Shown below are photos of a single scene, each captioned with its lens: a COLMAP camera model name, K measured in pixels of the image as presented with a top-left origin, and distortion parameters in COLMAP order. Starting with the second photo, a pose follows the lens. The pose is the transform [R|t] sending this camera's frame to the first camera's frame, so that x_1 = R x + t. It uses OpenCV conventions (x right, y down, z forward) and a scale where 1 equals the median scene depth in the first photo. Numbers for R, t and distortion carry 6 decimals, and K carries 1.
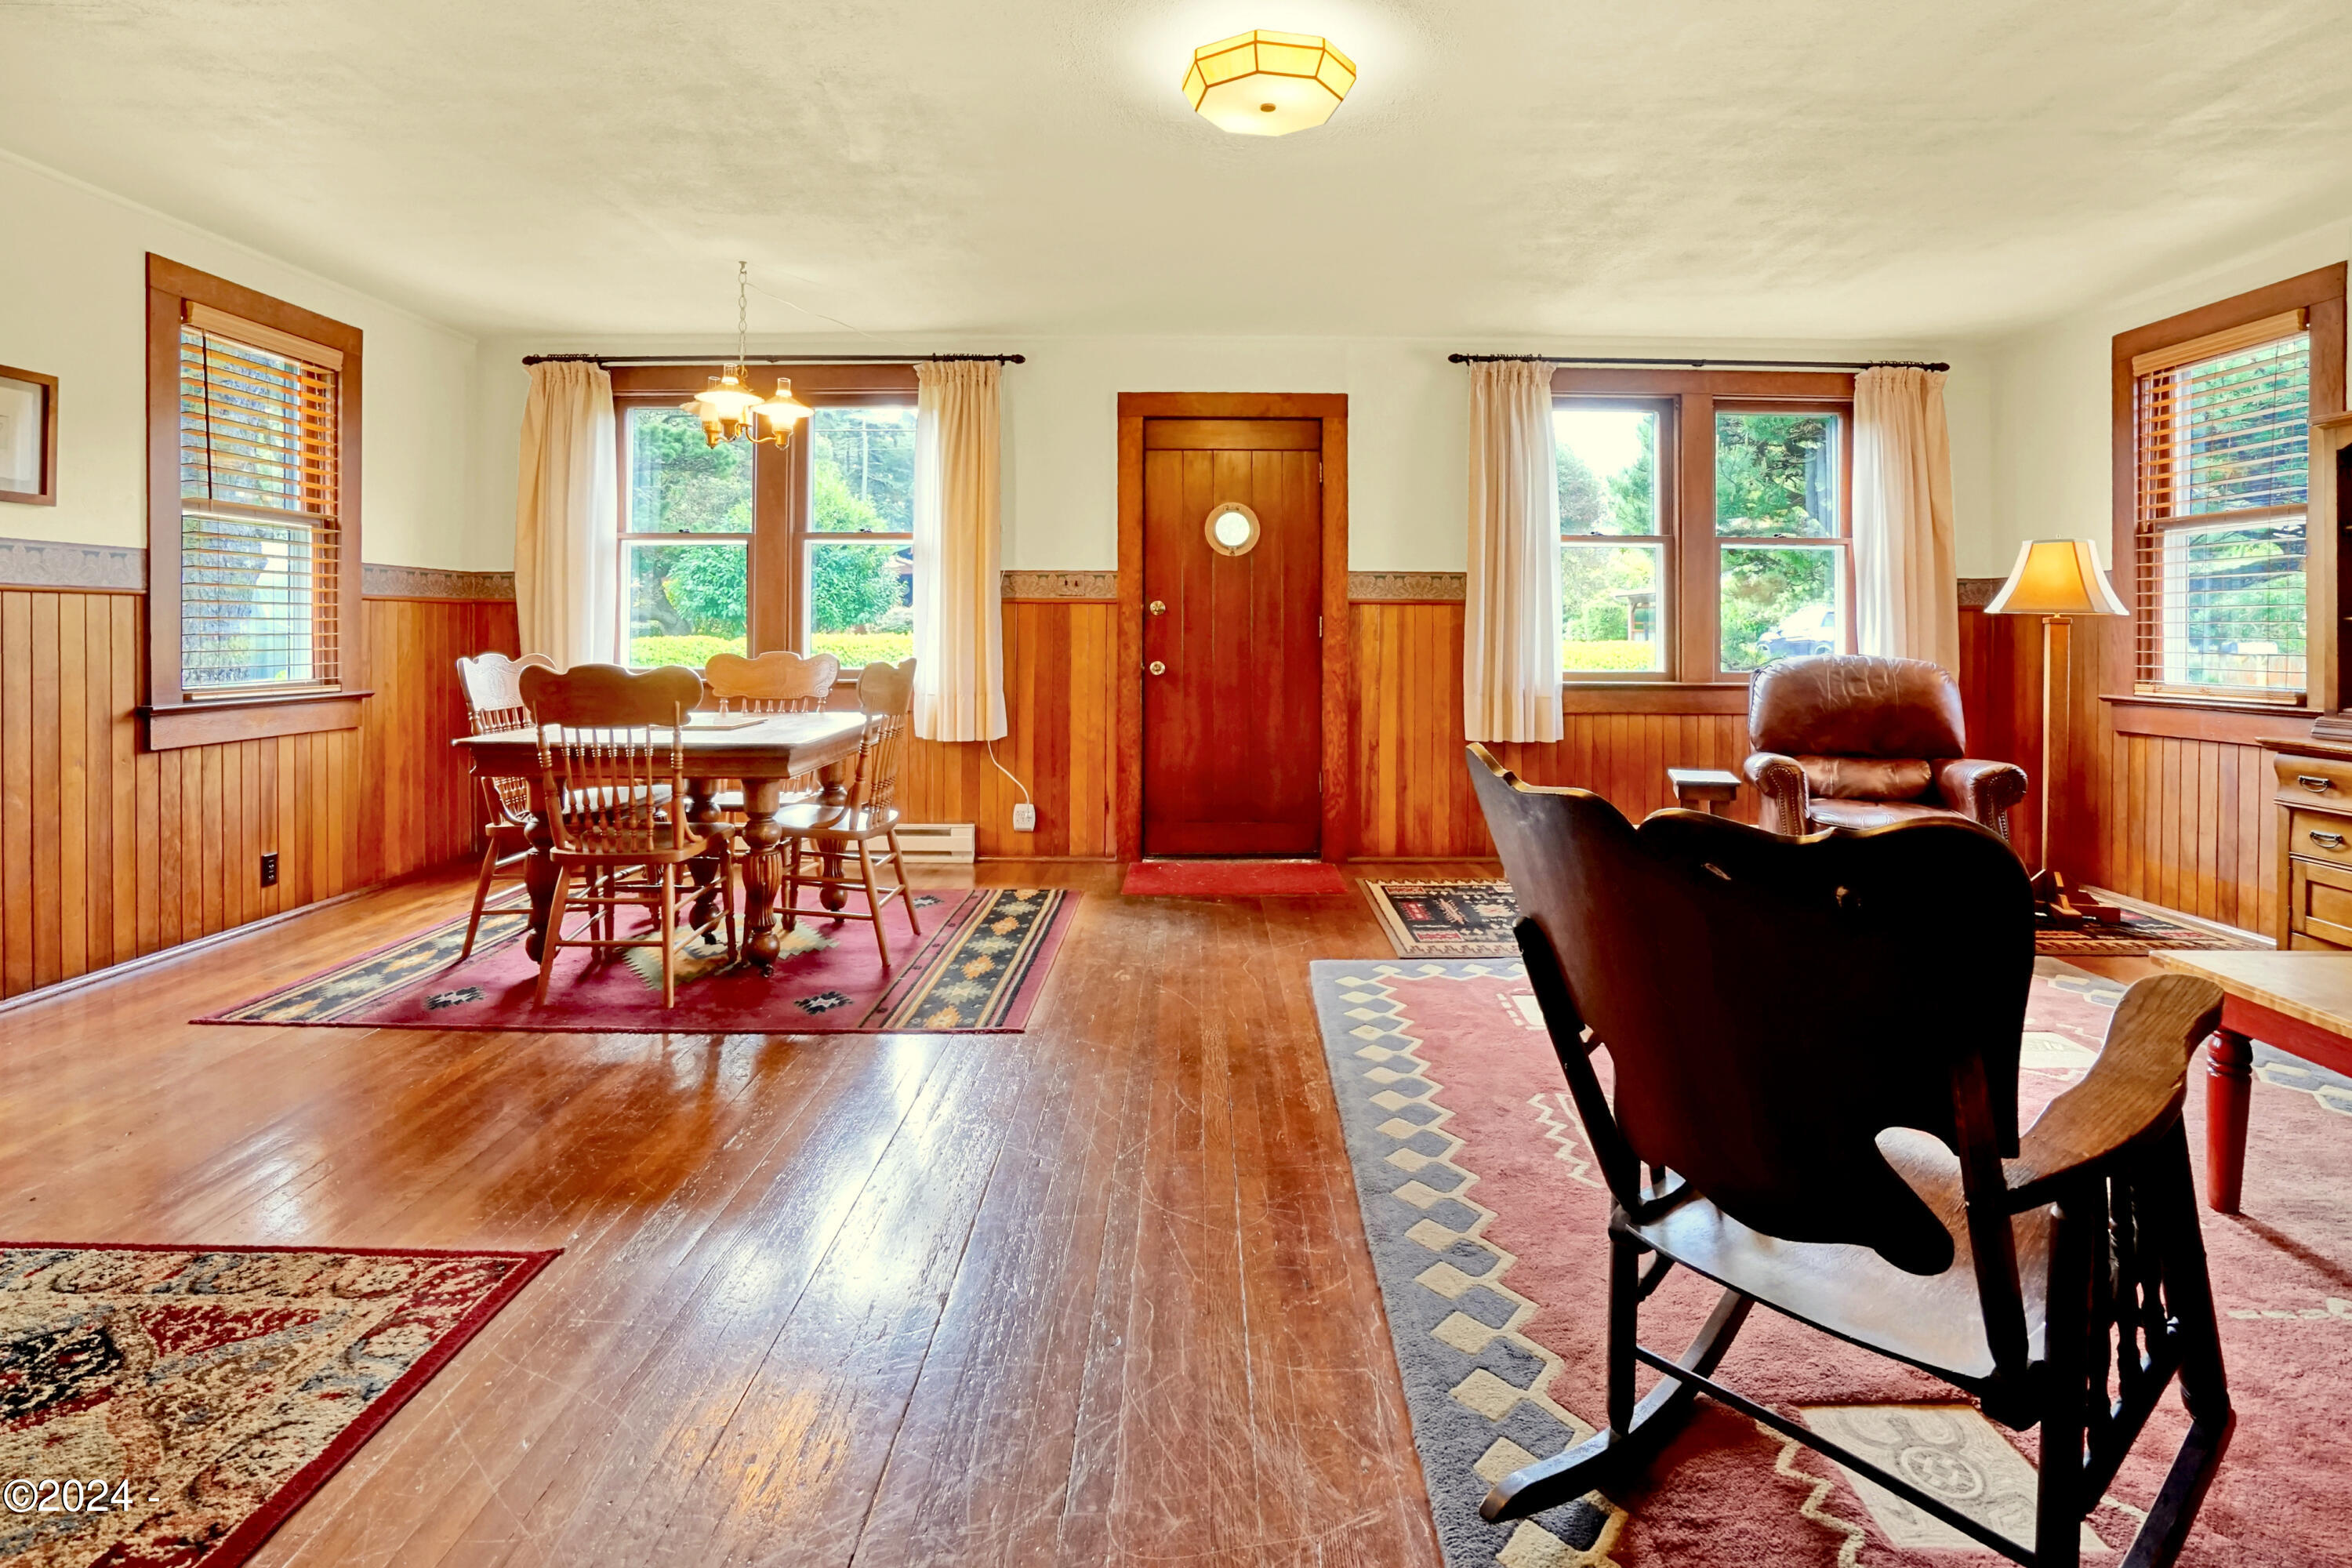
lens RADIAL K [[1170.9, 0, 1170.0], [0, 1170.9, 676.6], [0, 0, 1]] dist [-0.048684, 0.012846]
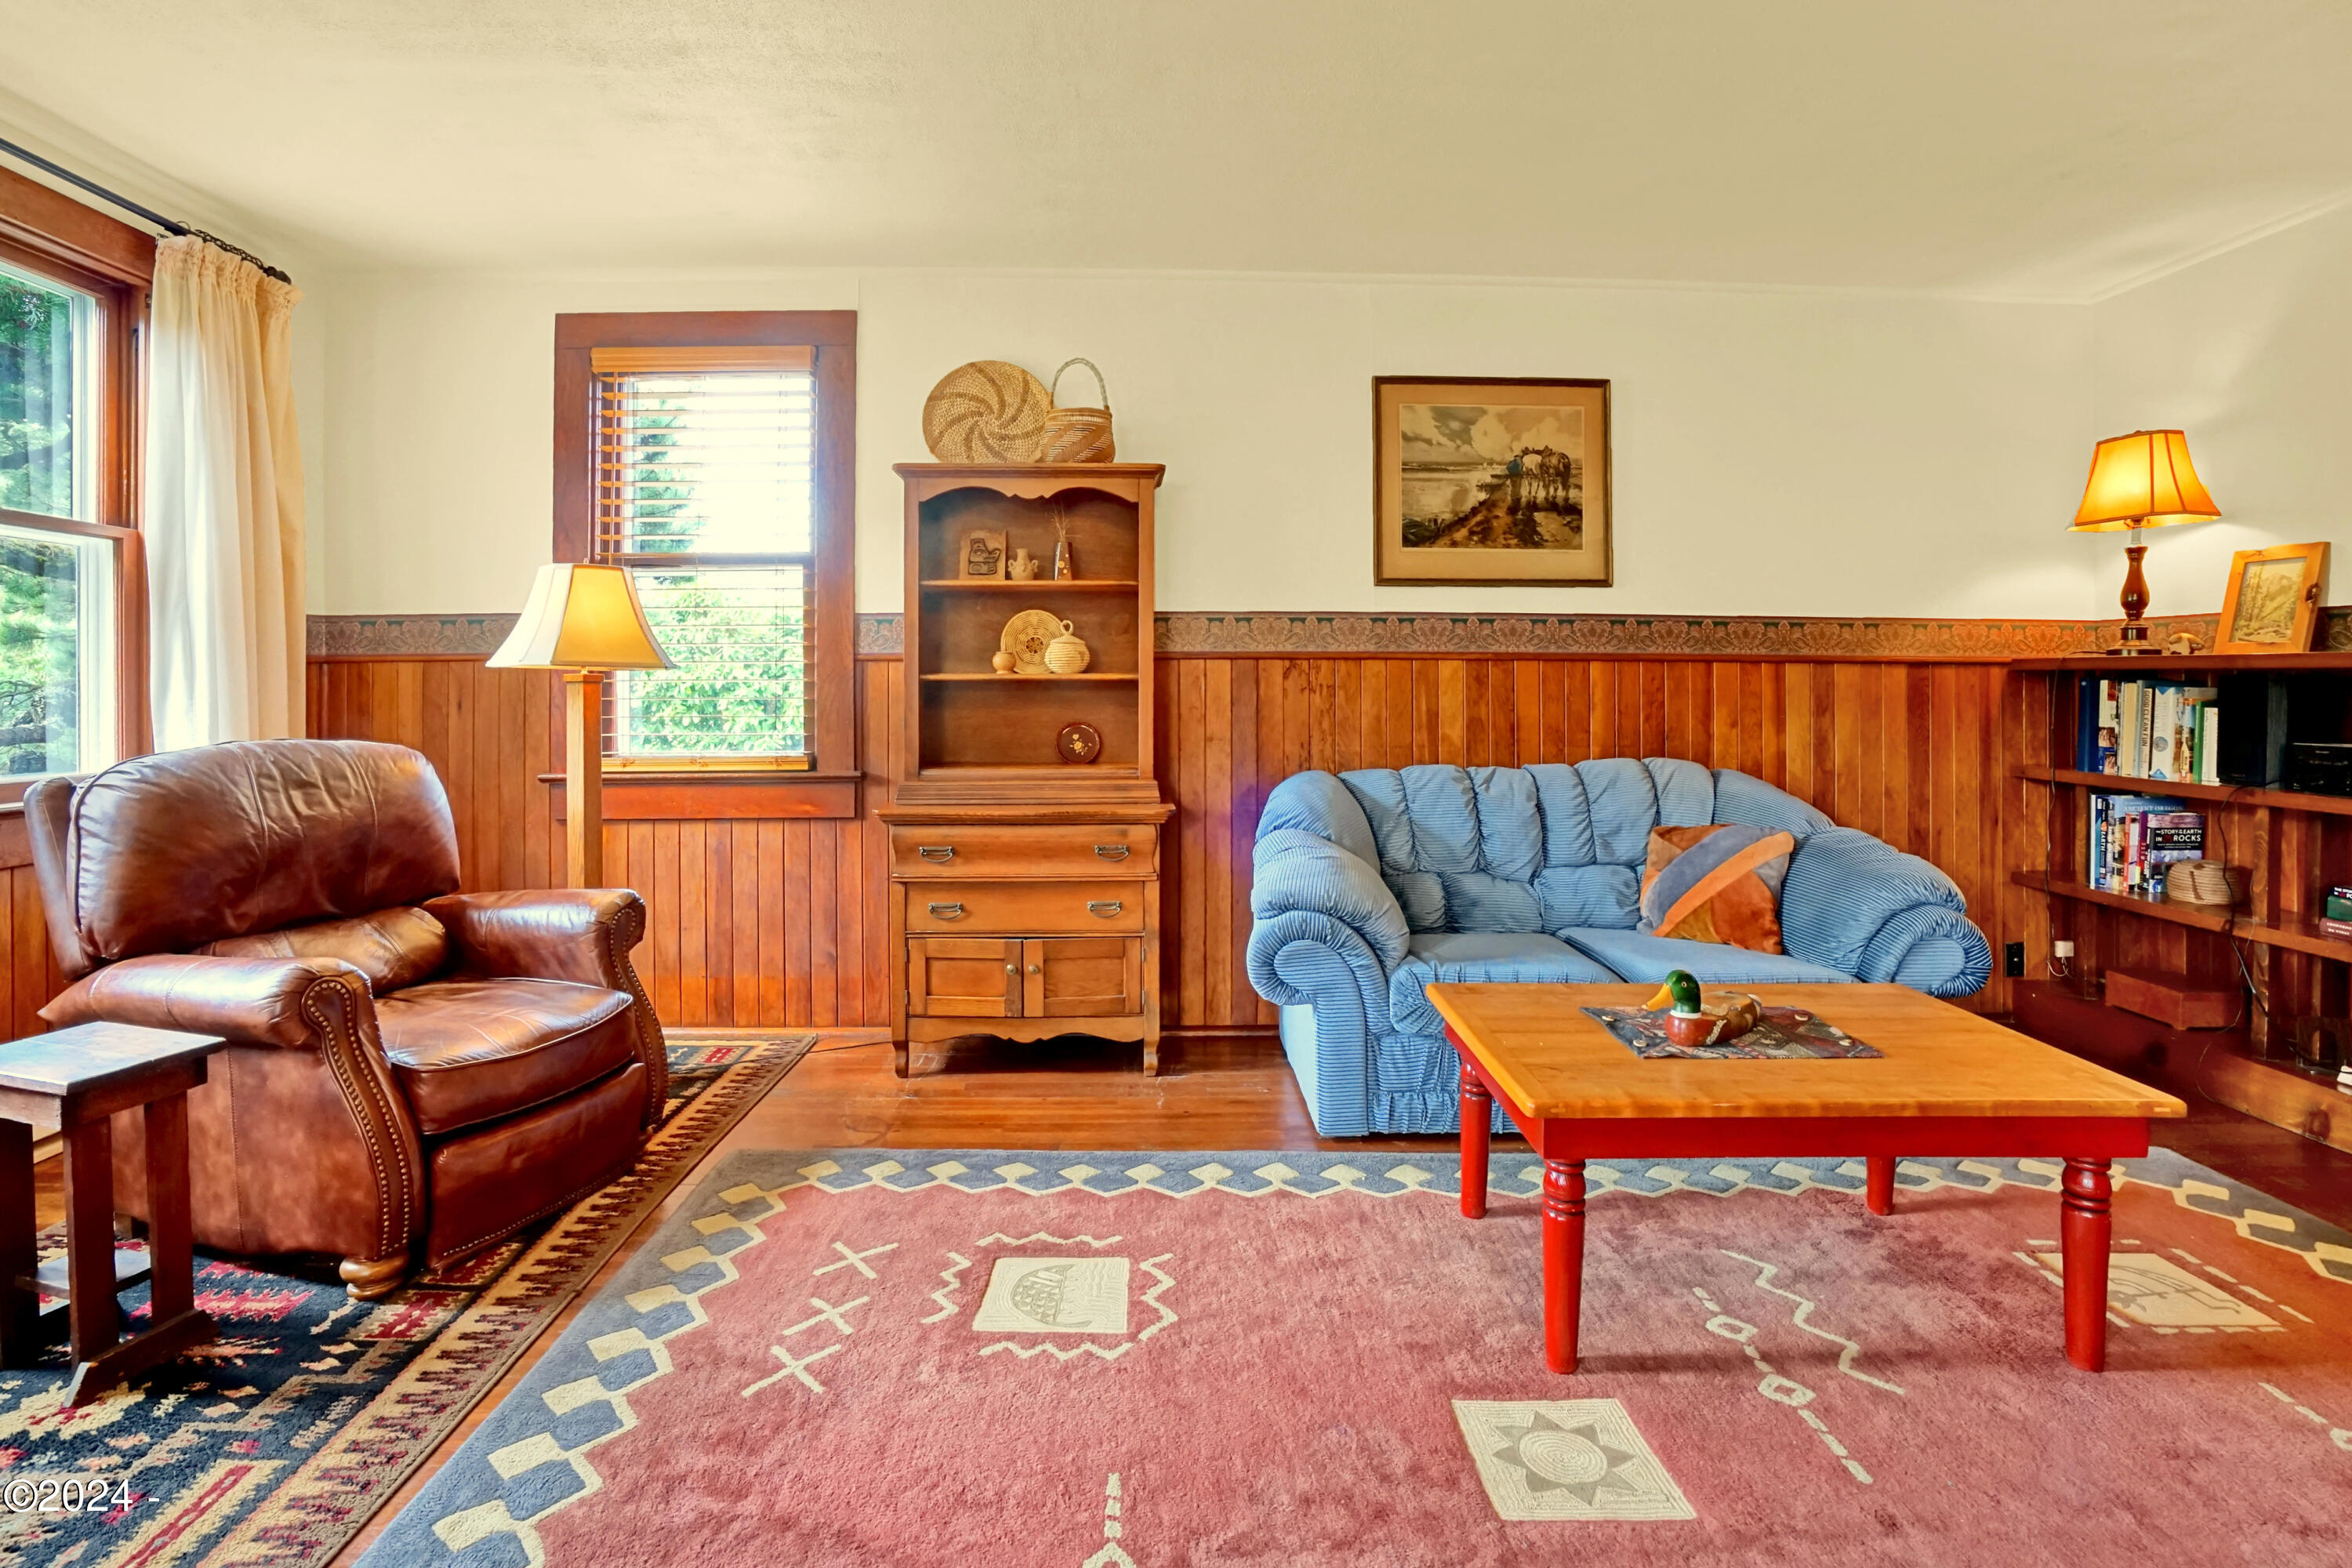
lens RADIAL K [[1152.1, 0, 1154.2], [0, 1152.1, 682.8], [0, 0, 1]] dist [-0.052626, 0.018323]
pose [[-0.028672, -0.006752, 0.999566, 0.060293], [0.043433, 0.999024, 0.007994, -0.044999], [-0.998645, 0.043643, -0.028351, 0.820801]]
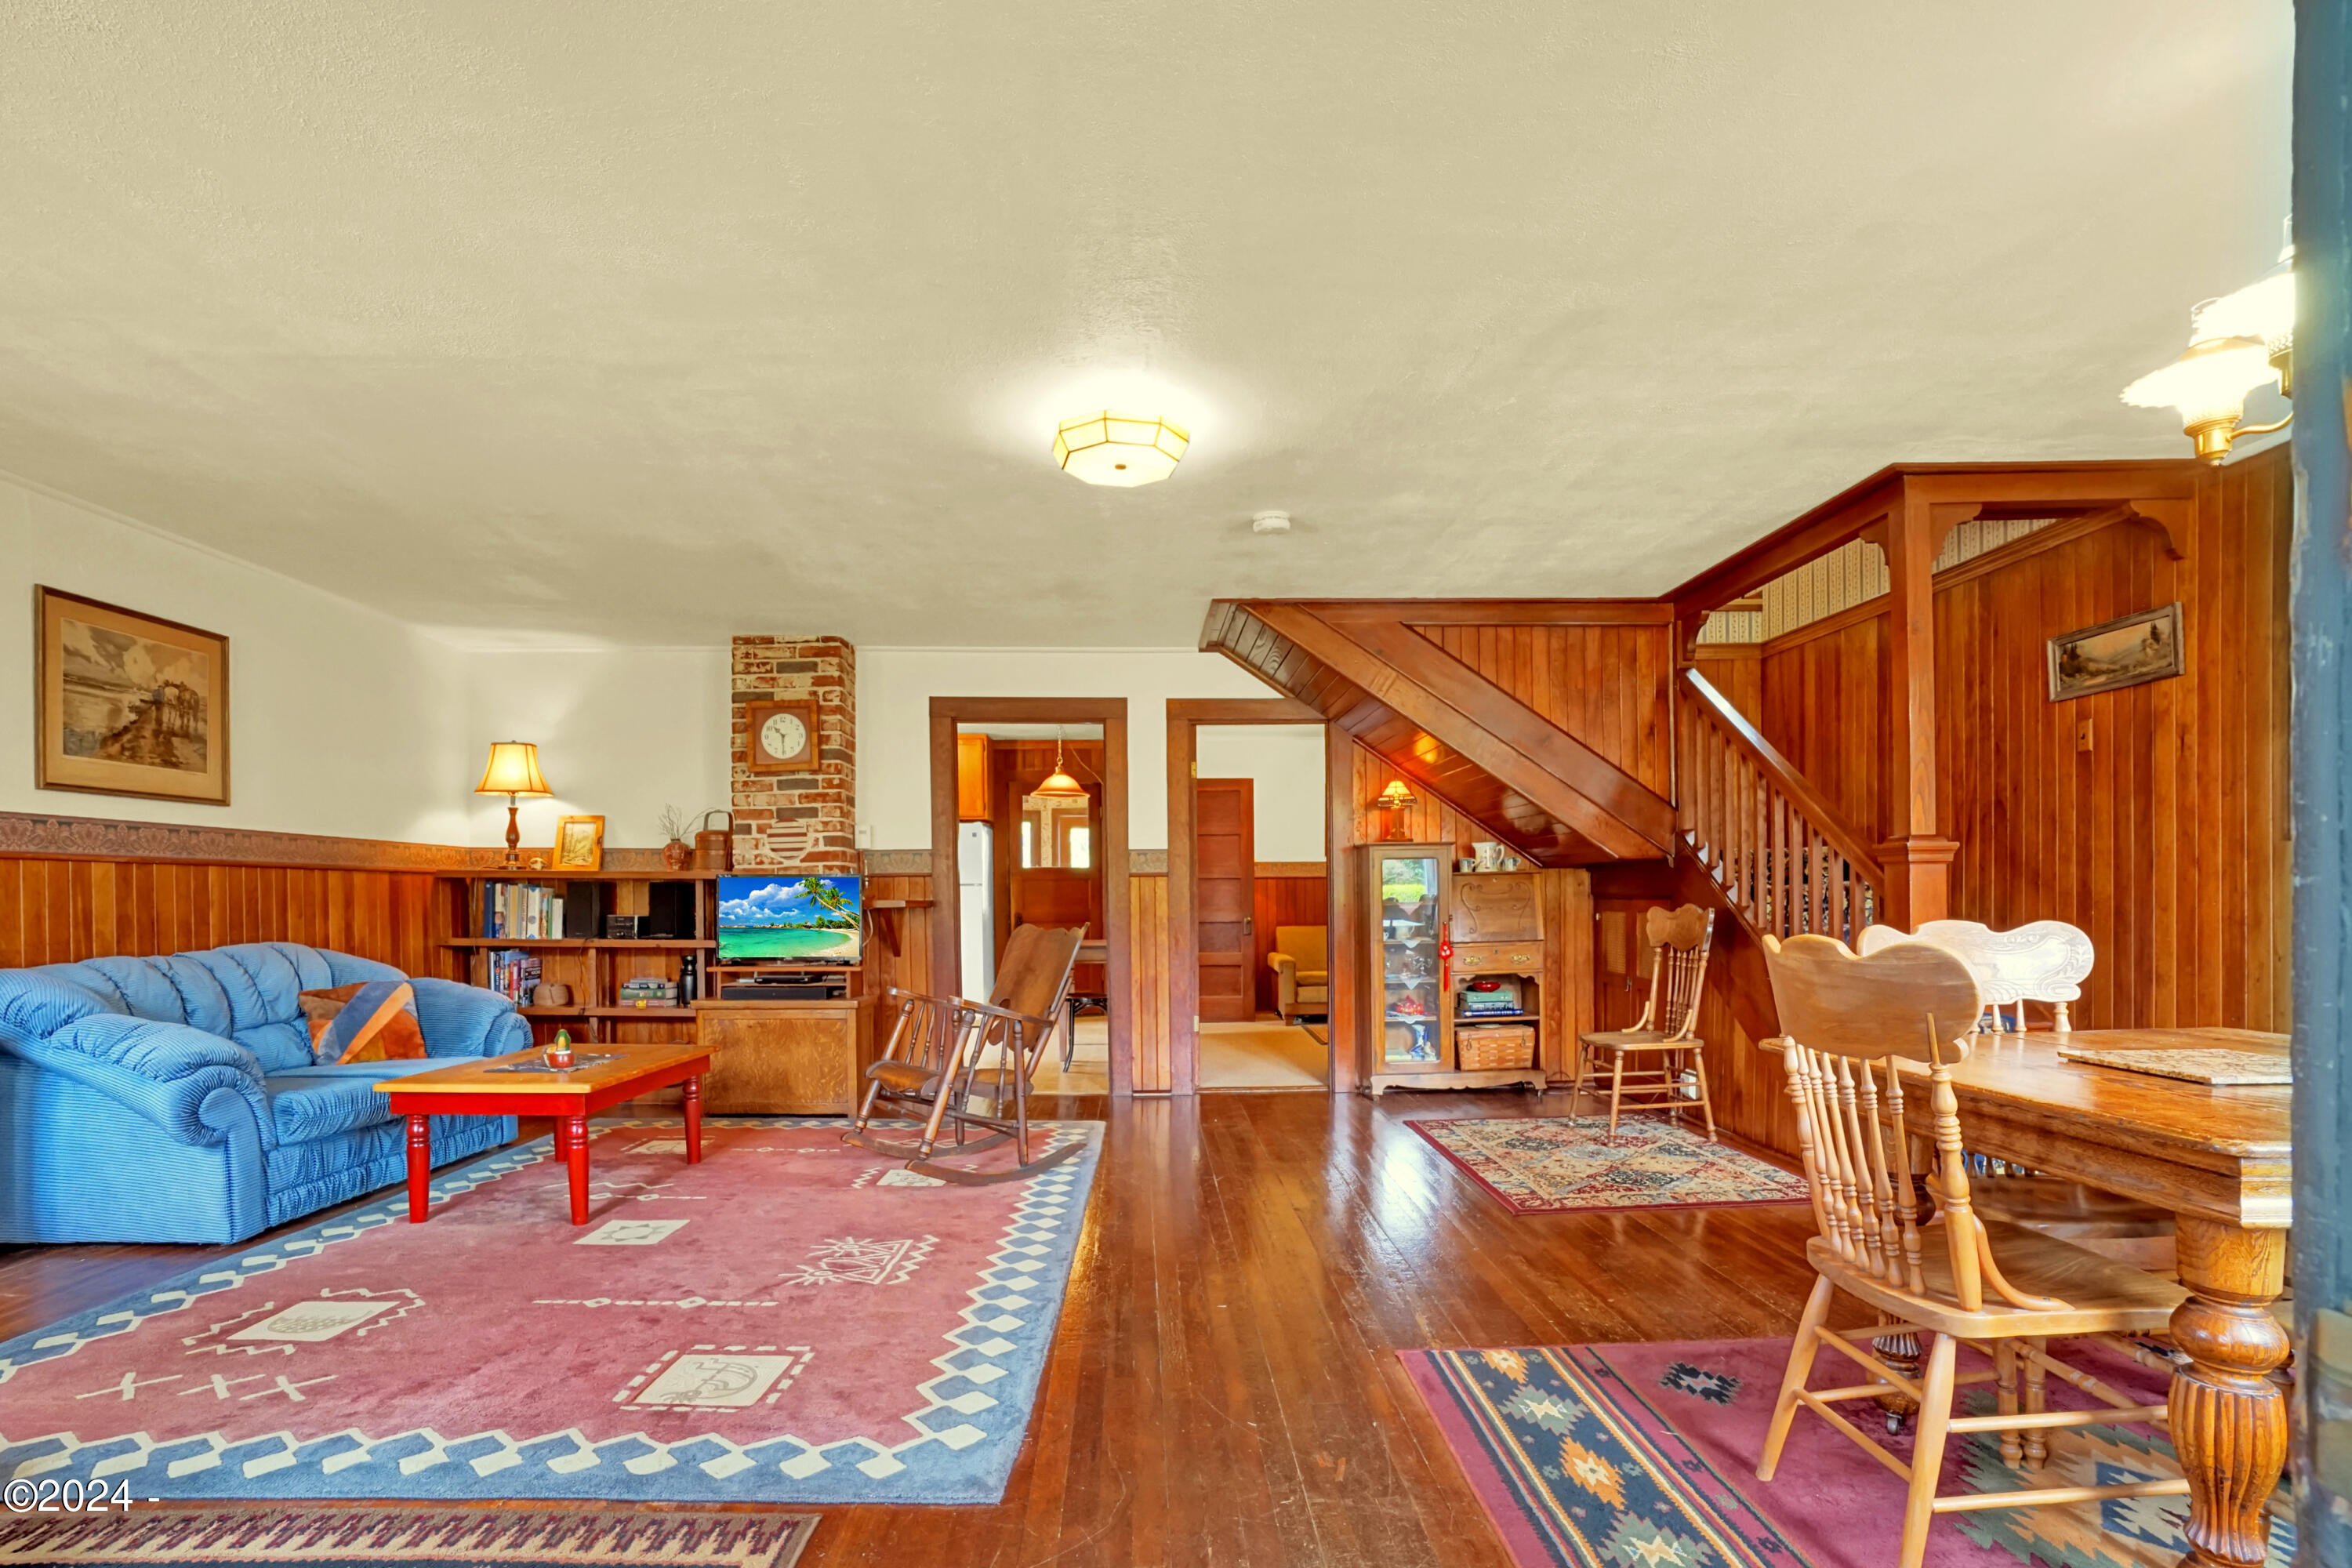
lens RADIAL K [[1152.1, 0, 1154.2], [0, 1152.1, 682.8], [0, 0, 1]] dist [-0.052626, 0.018323]
pose [[-0.999934, -0.000191, -0.011501, 0.049454], [0.001347, 0.991036, -0.133588, -0.077253], [0.011424, -0.133595, -0.990970, 1.788603]]
